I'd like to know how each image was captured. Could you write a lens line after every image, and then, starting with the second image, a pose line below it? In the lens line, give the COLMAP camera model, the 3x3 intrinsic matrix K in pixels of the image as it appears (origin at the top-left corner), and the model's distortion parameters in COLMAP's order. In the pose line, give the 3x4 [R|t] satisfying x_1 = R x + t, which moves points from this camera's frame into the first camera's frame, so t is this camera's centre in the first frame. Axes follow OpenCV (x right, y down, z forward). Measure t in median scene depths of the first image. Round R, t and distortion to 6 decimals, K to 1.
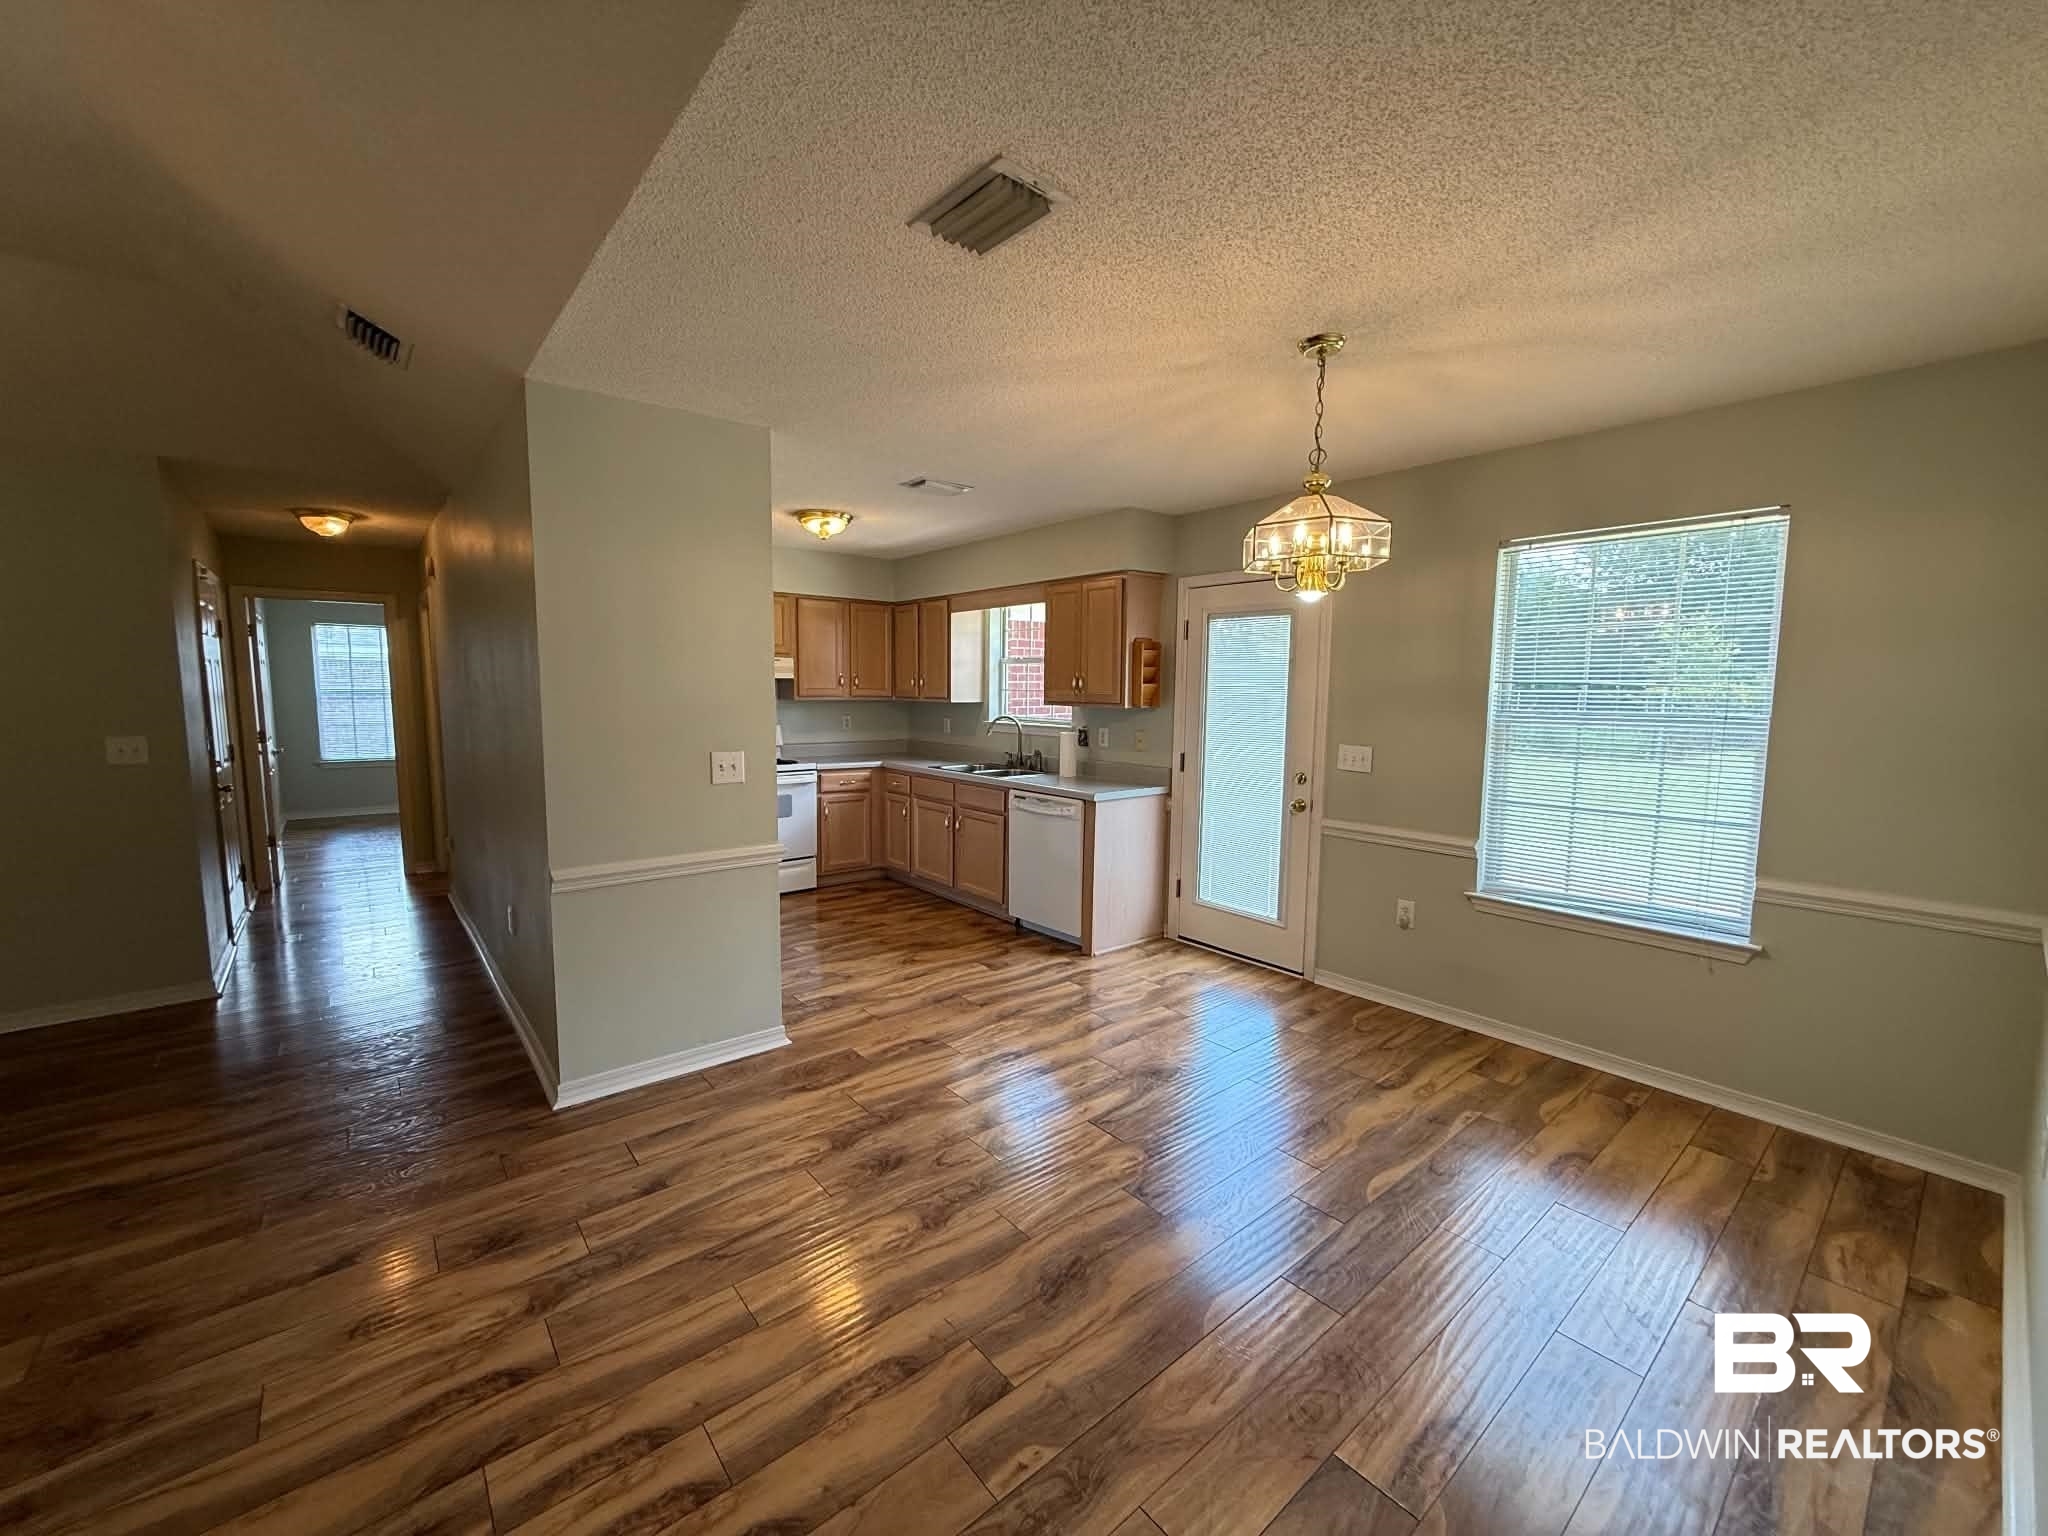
lens RADIAL K [[810.8, 0, 1015.7], [0, 810.8, 768.7], [0, 0, 1]] dist [0.000223, 0.000412]
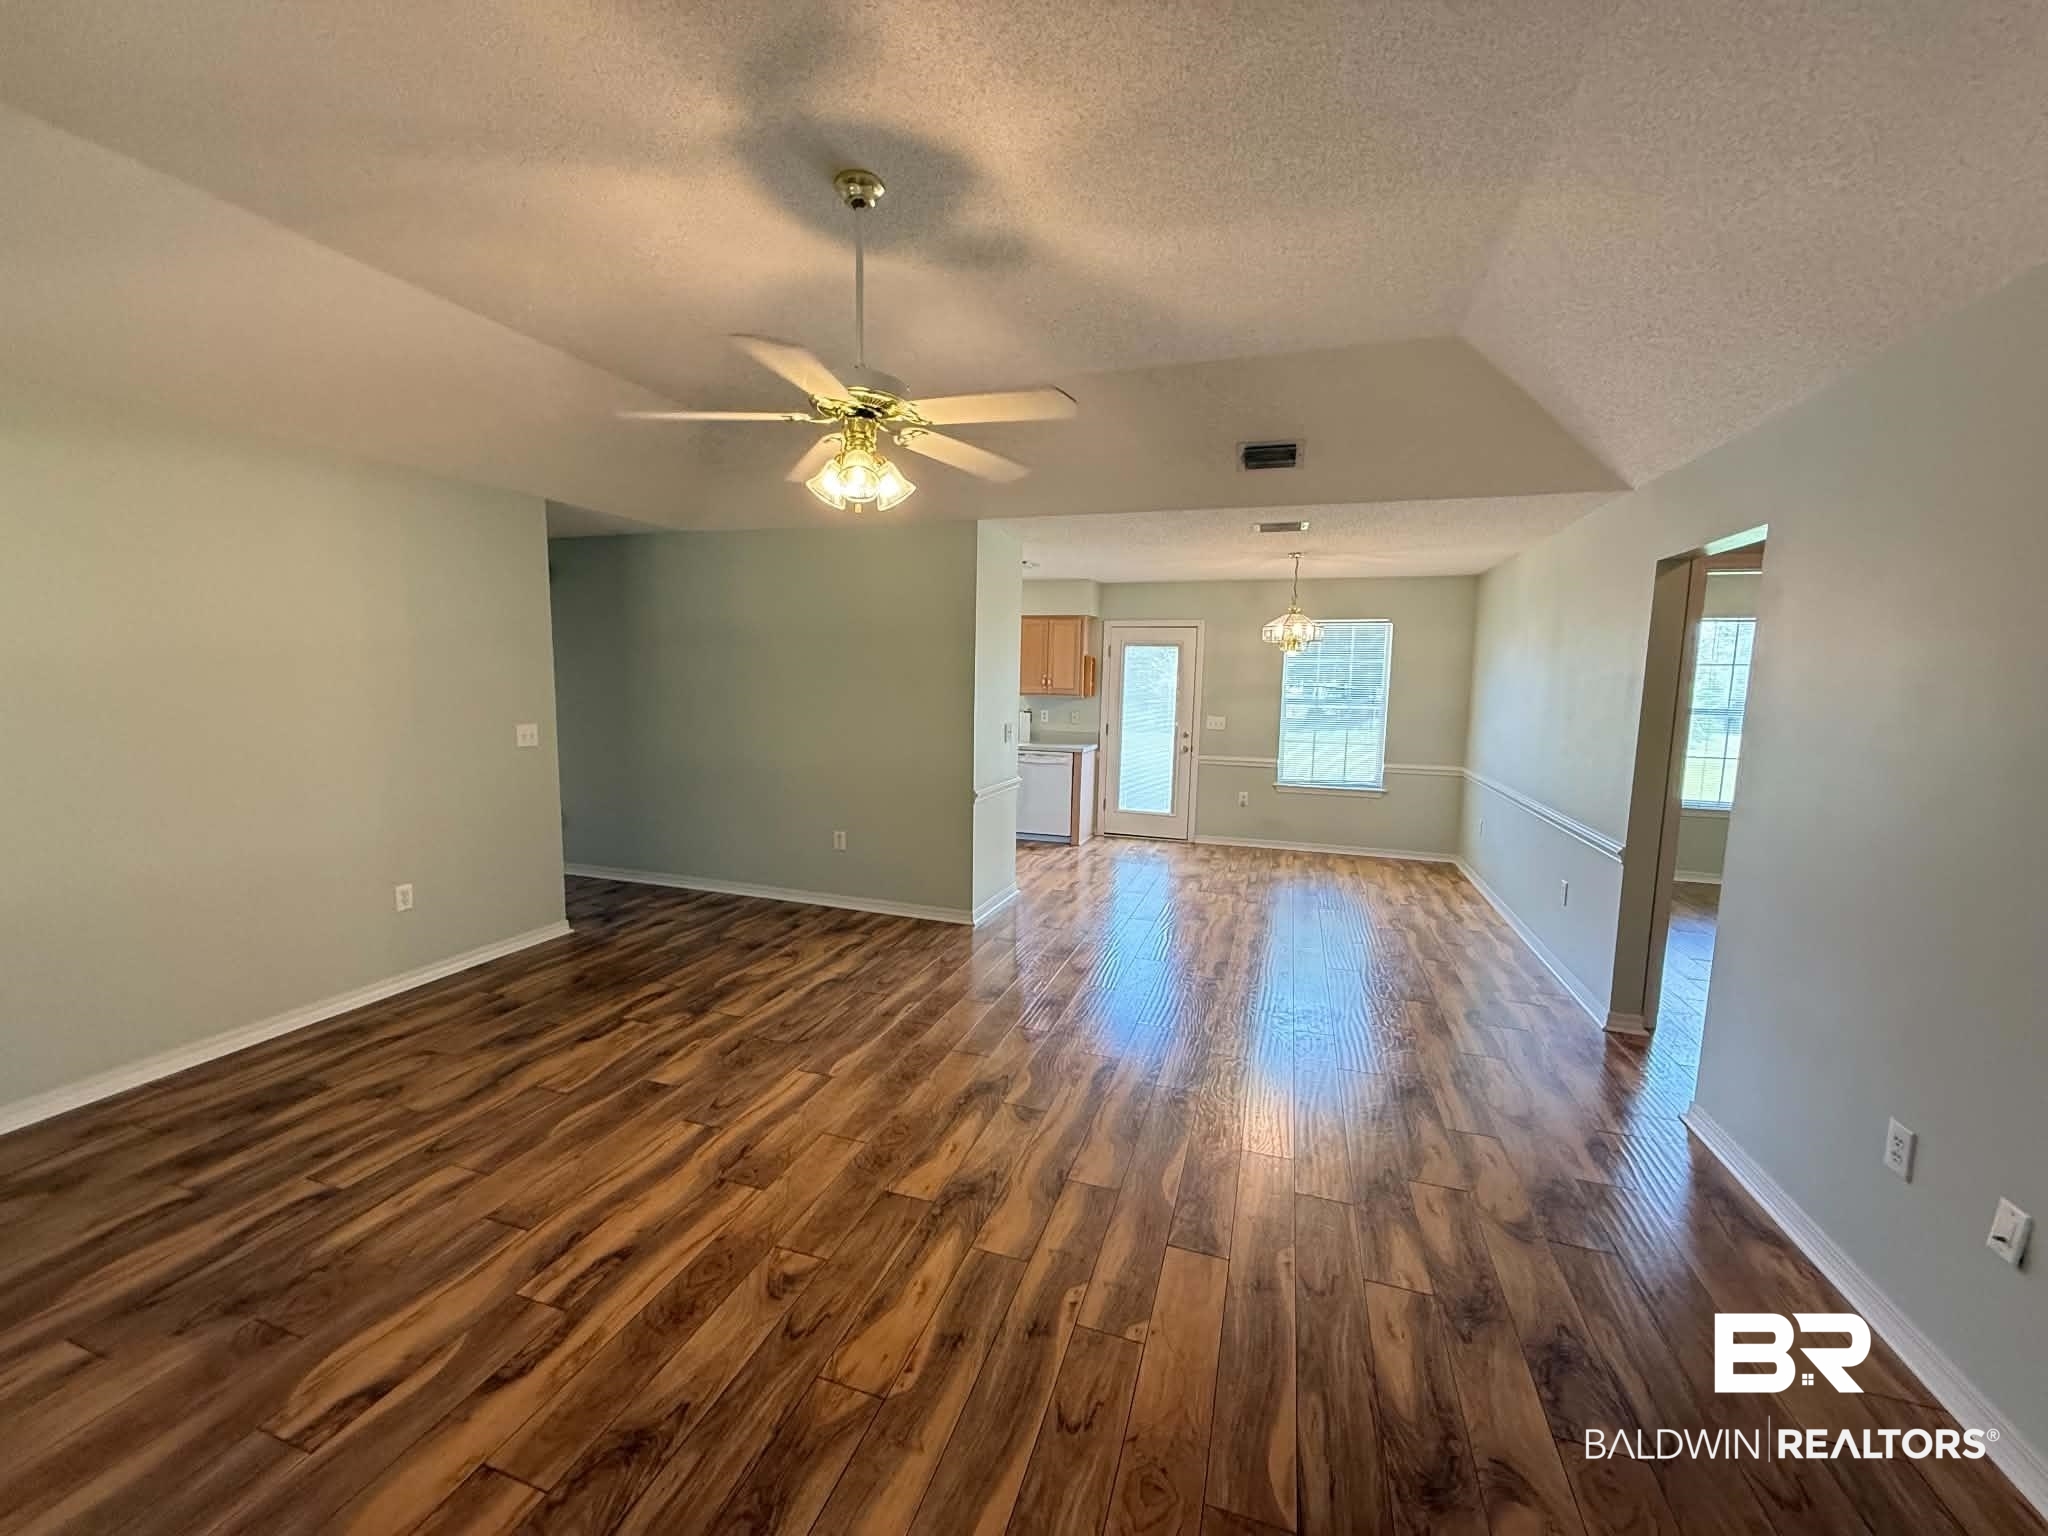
lens RADIAL K [[810.8, 0, 1015.7], [0, 810.8, 768.7], [0, 0, 1]] dist [0.000223, 0.000412]
pose [[0.848929, -0.049615, 0.526174, -1.098395], [0.039881, 0.998759, 0.029834, 0.020860], [-0.527001, -0.004342, 0.849854, -0.436089]]
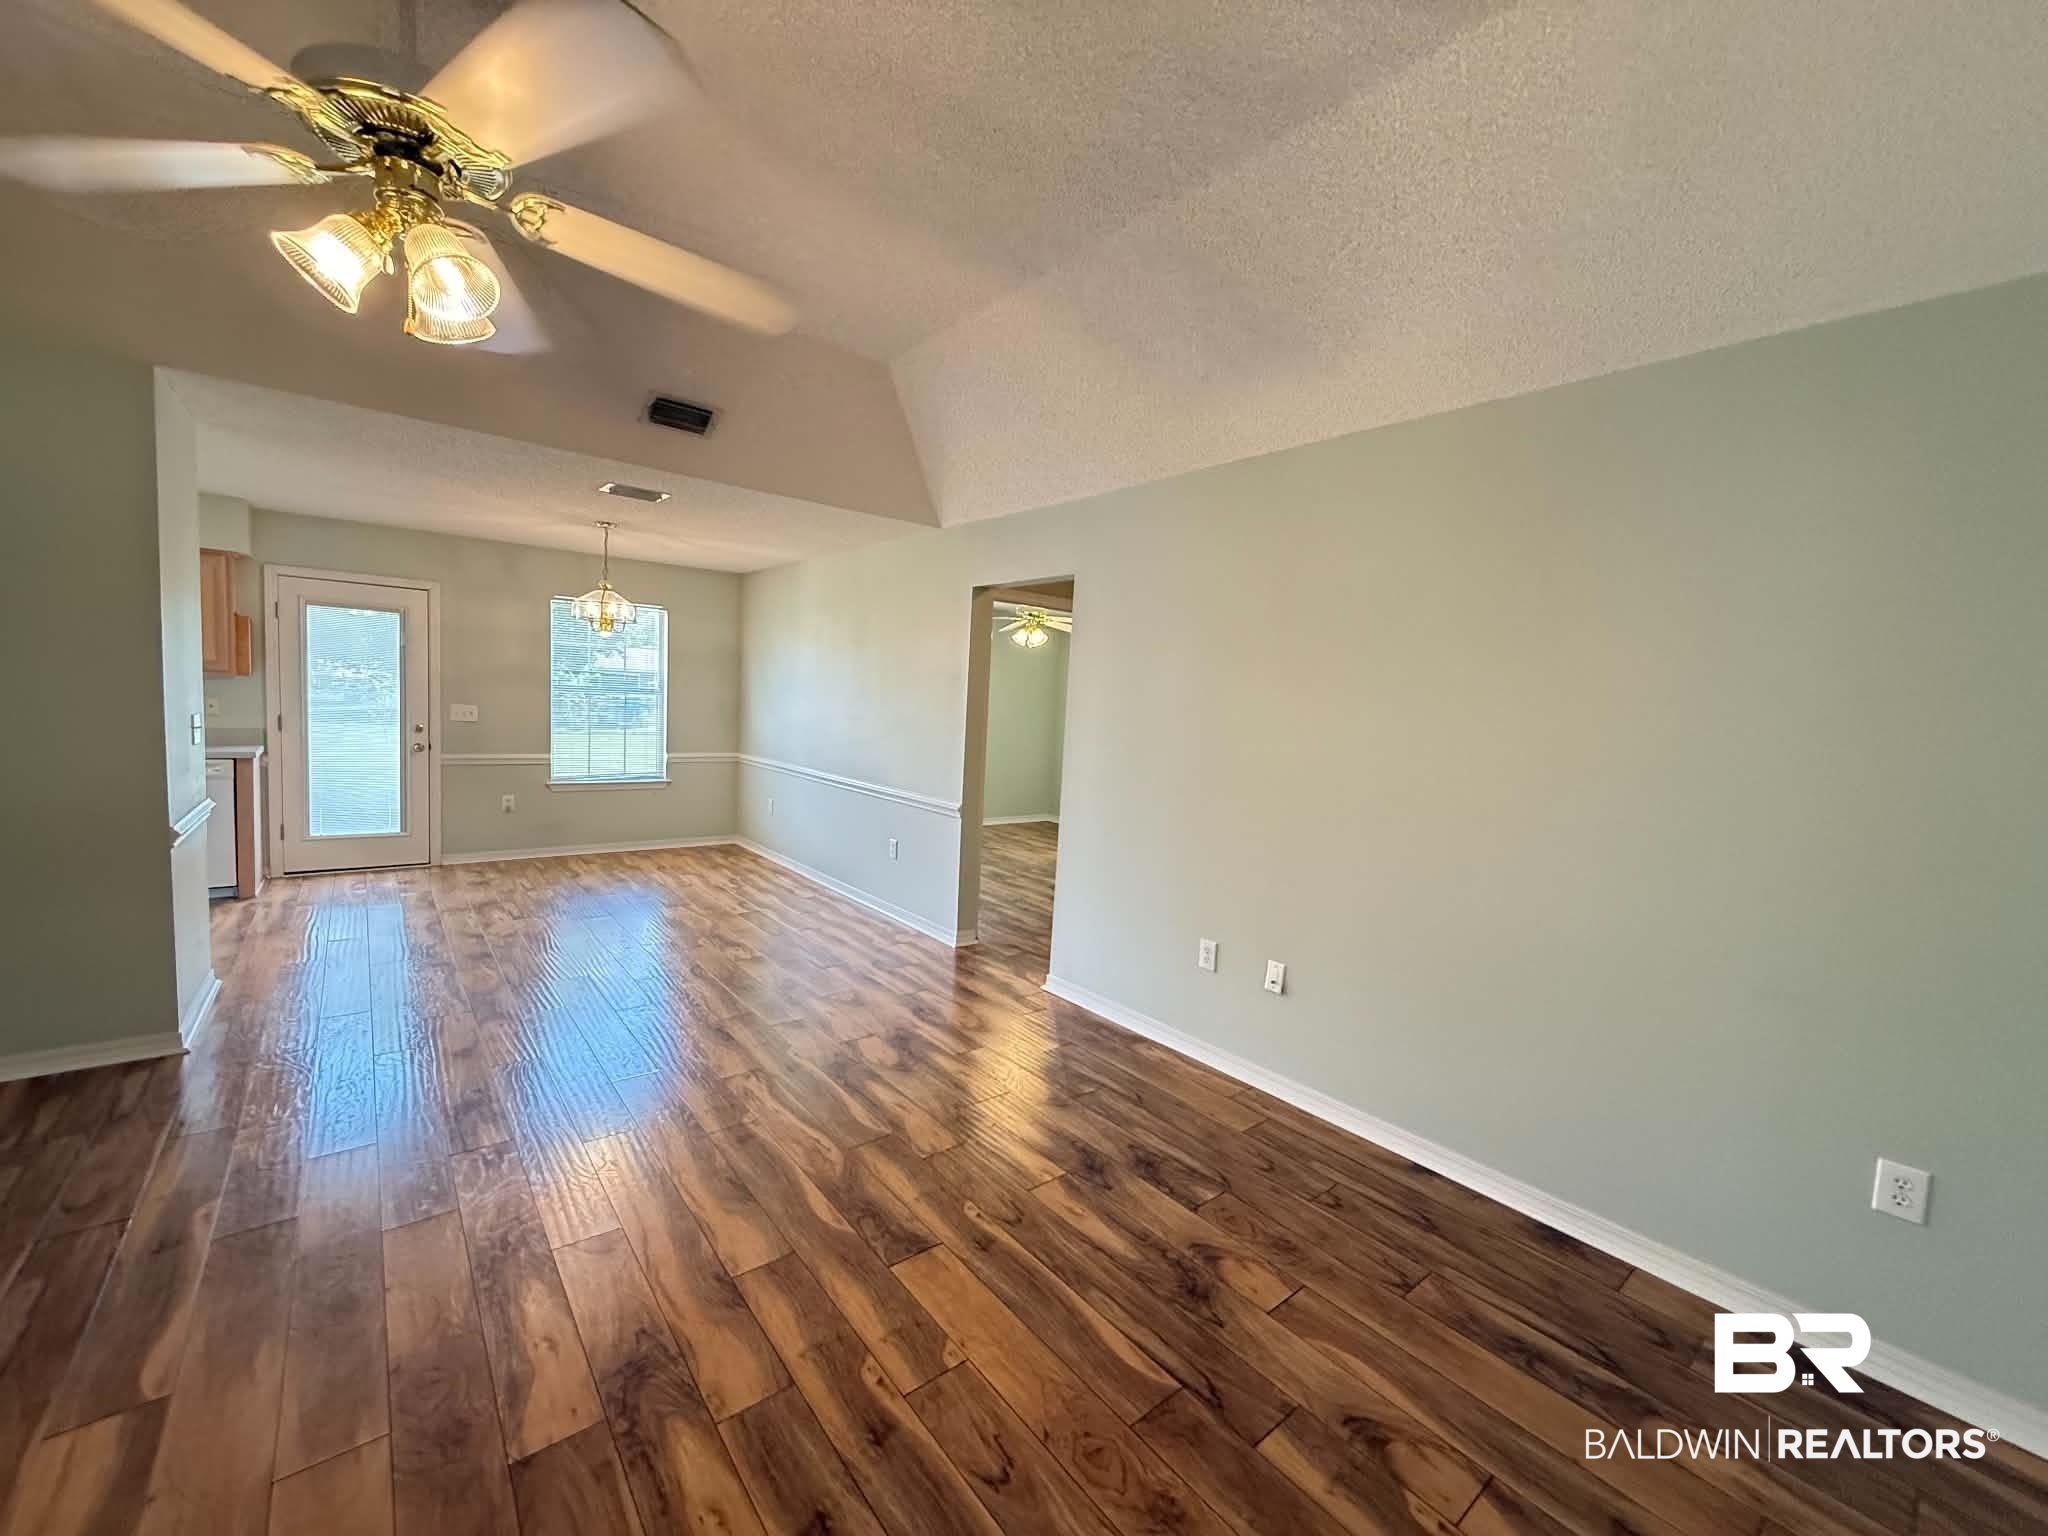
lens RADIAL K [[810.8, 0, 1015.7], [0, 810.8, 768.7], [0, 0, 1]] dist [0.000223, 0.000412]
pose [[0.008110, -0.090503, 0.995863, -1.233435], [0.050004, 0.994687, 0.089989, 0.006784], [-0.998716, 0.049068, 0.012593, -0.090559]]
